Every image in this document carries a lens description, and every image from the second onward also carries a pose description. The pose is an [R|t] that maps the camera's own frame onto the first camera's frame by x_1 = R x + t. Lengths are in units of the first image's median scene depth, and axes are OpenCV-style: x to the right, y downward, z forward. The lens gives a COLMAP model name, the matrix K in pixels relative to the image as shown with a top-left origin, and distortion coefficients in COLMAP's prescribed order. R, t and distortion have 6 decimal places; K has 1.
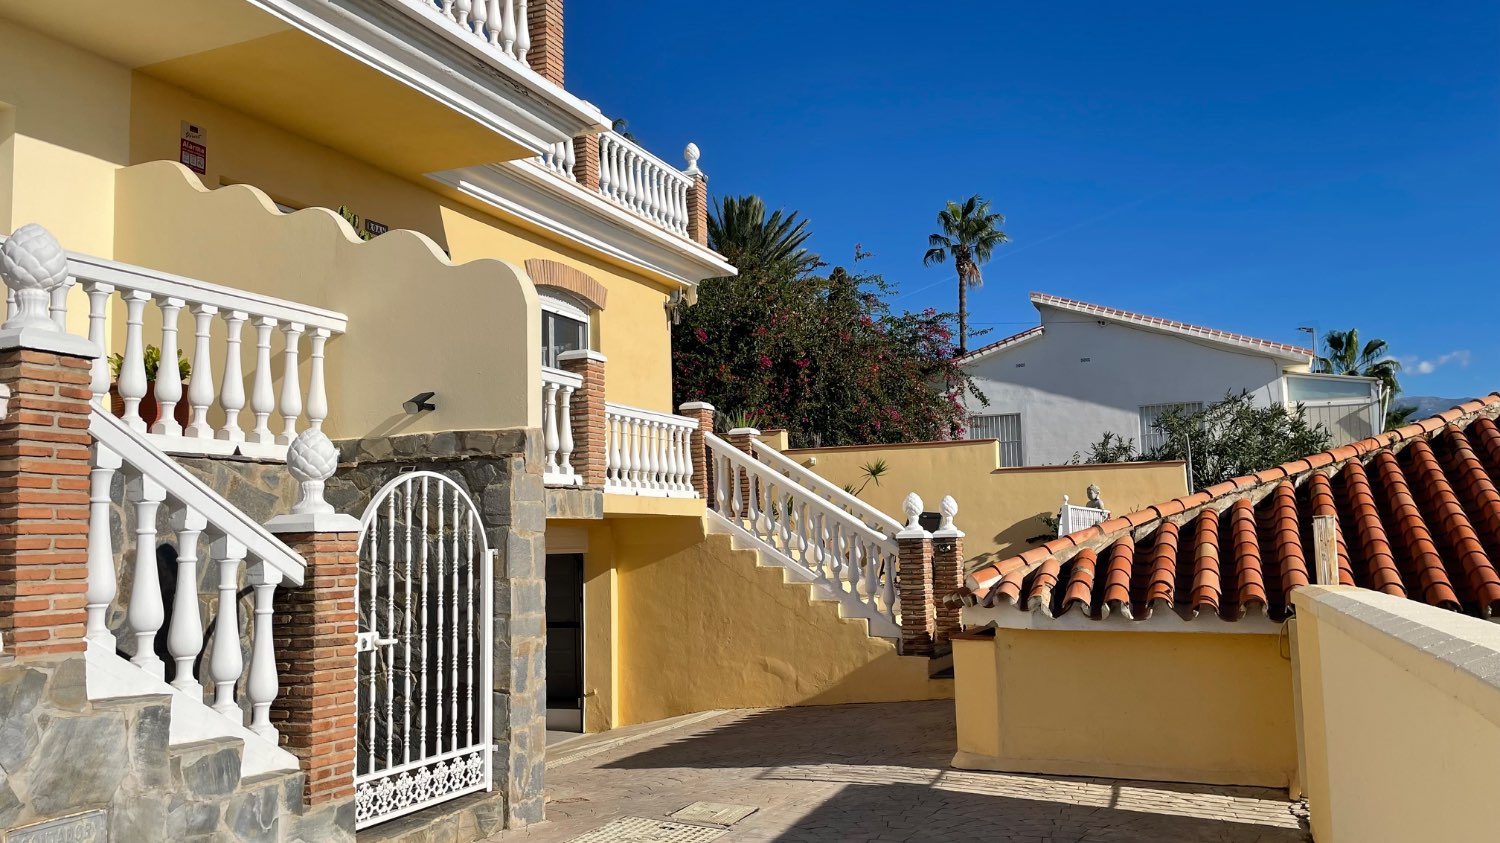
lens RADIAL K [[1195.6, 0, 734.1], [0, 1195.6, 437.1], [0, 0, 1]] dist [0.110333, -0.148551]
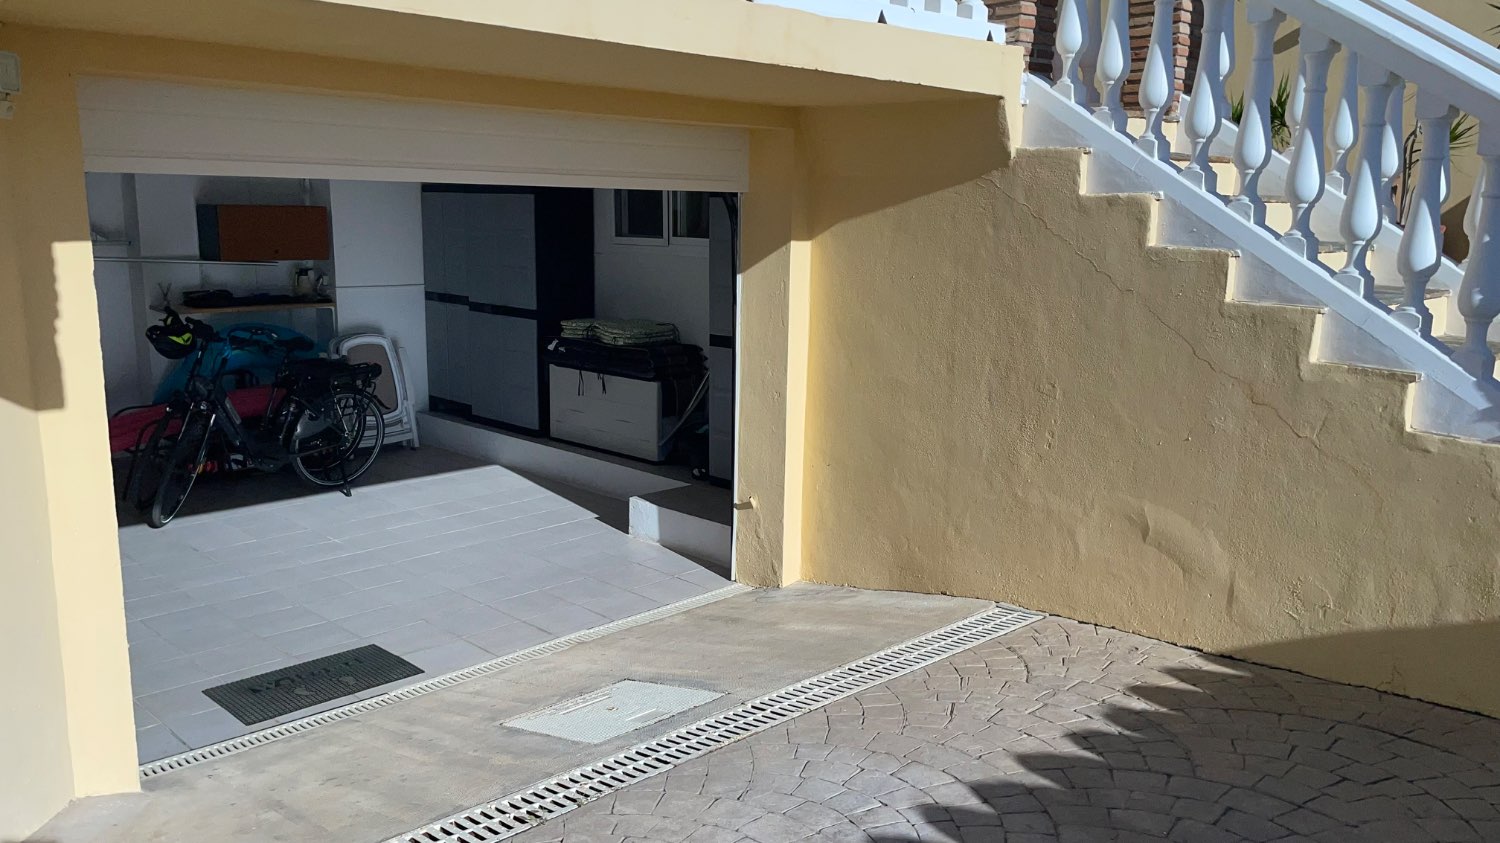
lens RADIAL K [[1195.6, 0, 734.1], [0, 1195.6, 437.1], [0, 0, 1]] dist [0.110333, -0.148551]
pose [[0.925788, 0.110113, -0.361651, 0.041276], [-0.004016, 0.959451, 0.281847, 0.064707], [0.378021, -0.259478, 0.888690, 0.645937]]
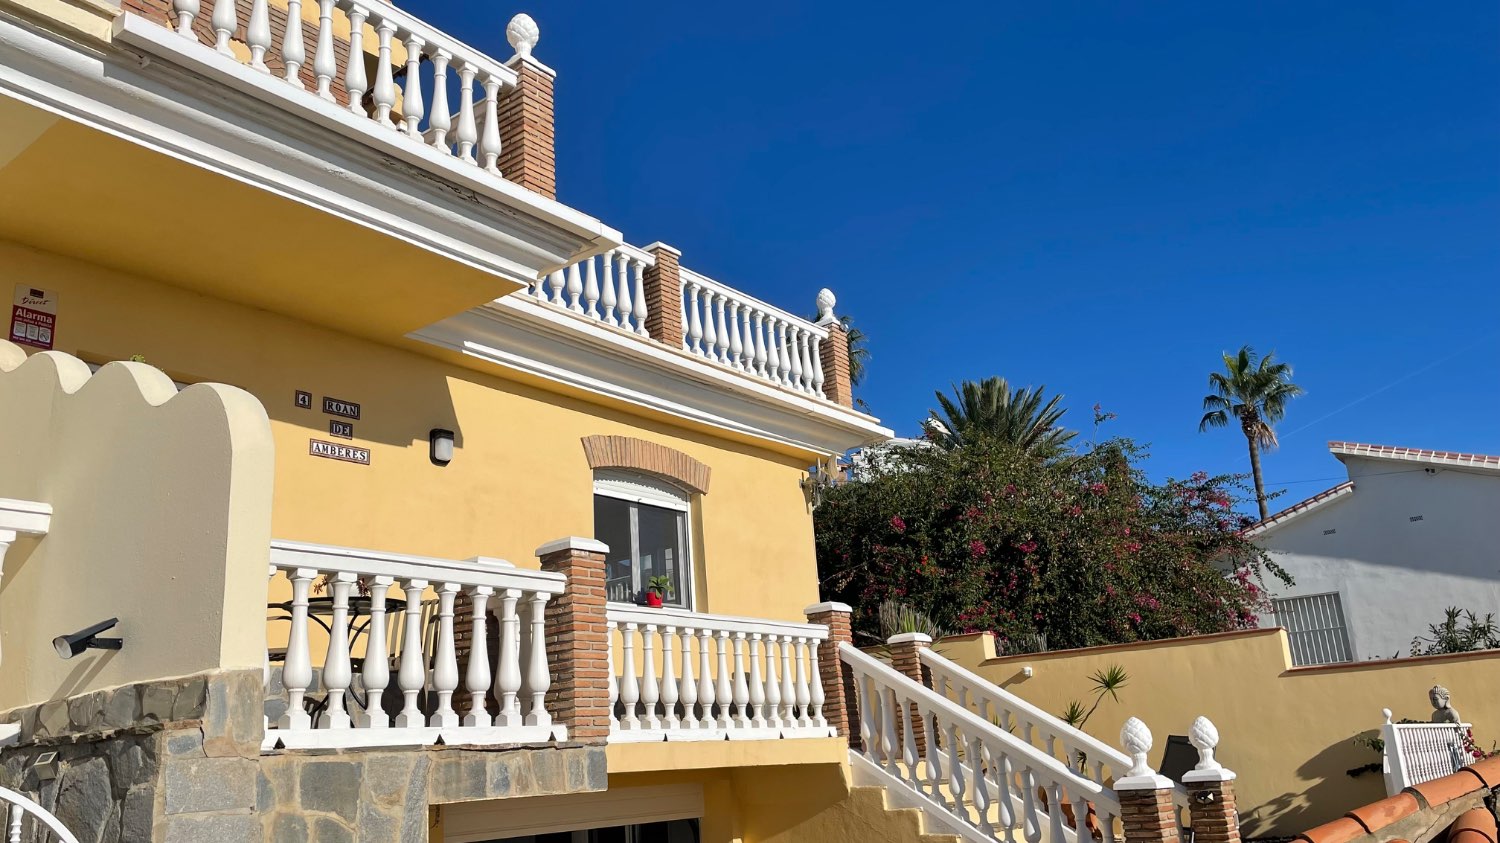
lens RADIAL K [[1195.6, 0, 734.1], [0, 1195.6, 437.1], [0, 0, 1]] dist [0.110333, -0.148551]
pose [[0.968655, -0.103141, -0.225983, 0.099067], [0.062321, 0.981535, -0.180848, 0.001227], [0.240463, 0.161095, 0.957197, 0.263781]]
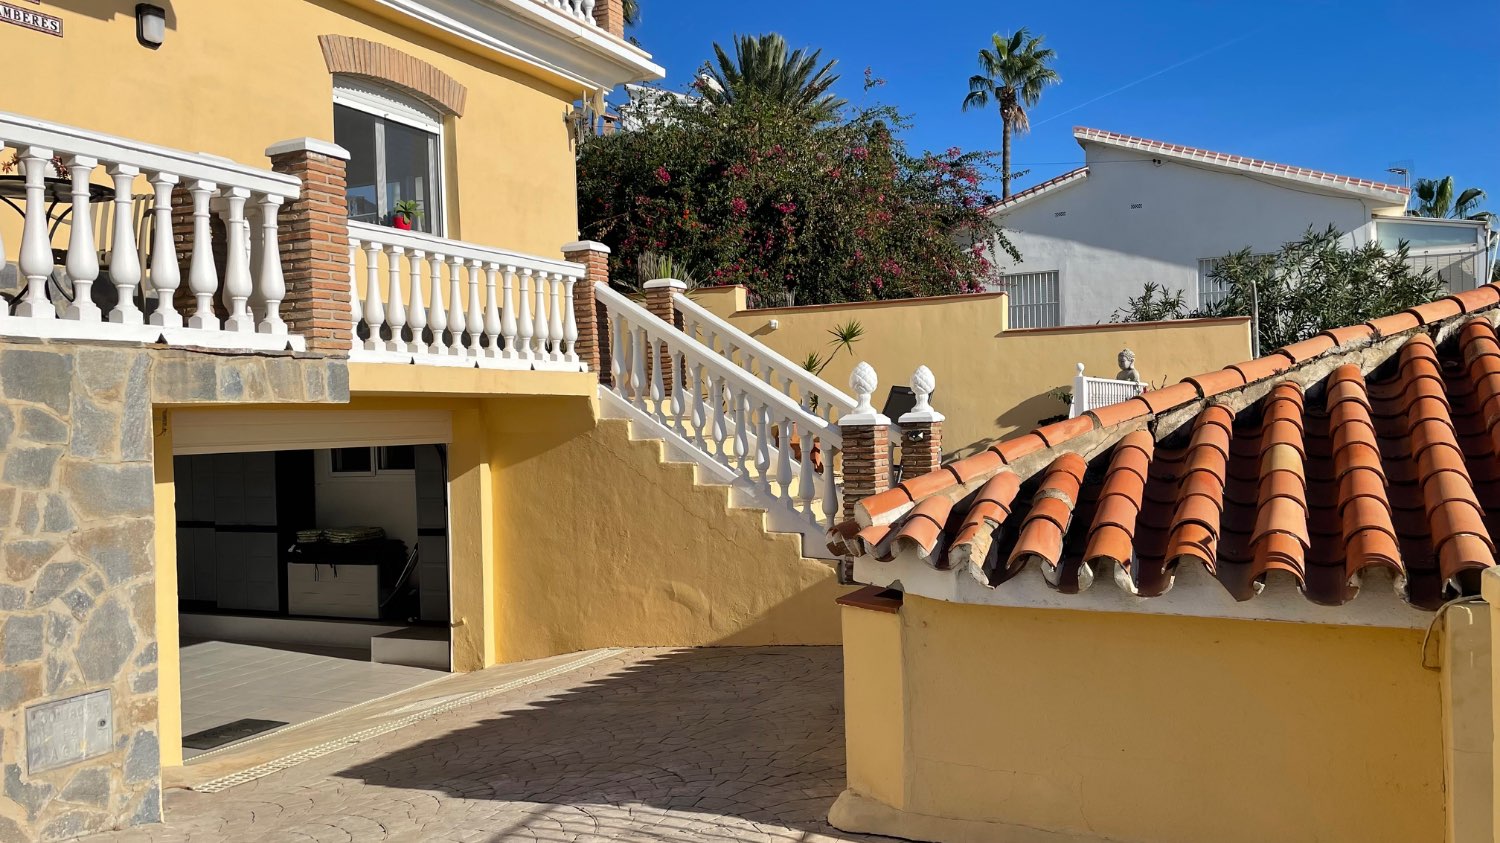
lens RADIAL K [[1195.6, 0, 734.1], [0, 1195.6, 437.1], [0, 0, 1]] dist [0.110333, -0.148551]
pose [[0.999016, -0.002908, -0.044248, 0.099675], [0.007558, 0.994412, 0.105296, 0.014460], [0.043694, -0.105527, 0.993456, 0.266547]]
